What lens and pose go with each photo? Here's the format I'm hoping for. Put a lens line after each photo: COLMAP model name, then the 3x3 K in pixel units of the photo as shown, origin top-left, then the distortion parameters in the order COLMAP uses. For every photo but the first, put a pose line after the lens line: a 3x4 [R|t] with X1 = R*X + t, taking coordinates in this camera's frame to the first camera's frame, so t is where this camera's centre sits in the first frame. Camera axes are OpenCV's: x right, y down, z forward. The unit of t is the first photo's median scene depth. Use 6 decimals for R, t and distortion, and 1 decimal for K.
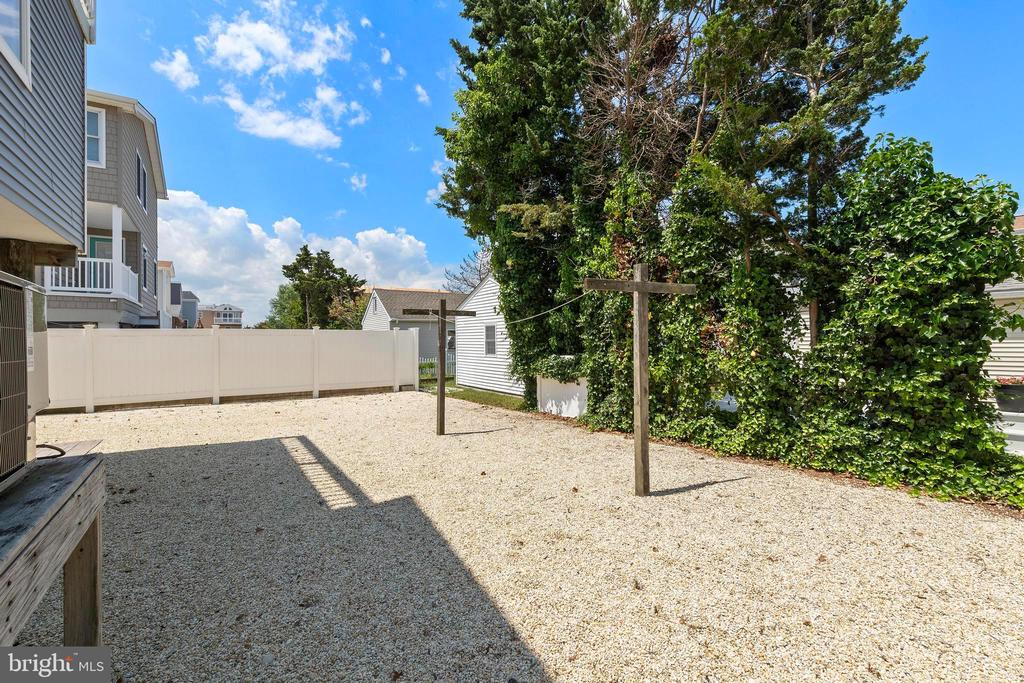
lens RADIAL K [[450.2, 0, 513.7], [0, 450.2, 343.0], [0, 0, 1]] dist [0.011098, -0.000272]
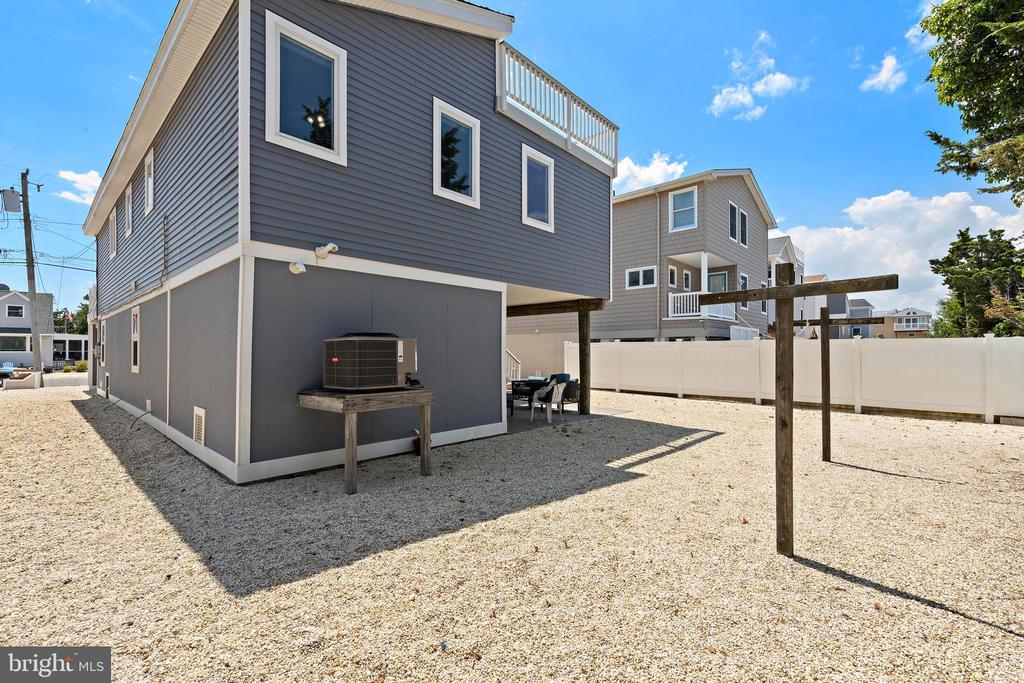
lens RADIAL K [[450.2, 0, 515.6], [0, 450.2, 348.9], [0, 0, 1]] dist [0.011098, -0.000272]
pose [[0.229722, 0.006631, -0.973234, 0.365900], [-0.009928, 0.999941, 0.004469, -0.007484], [0.973206, 0.008636, 0.229774, 0.137411]]
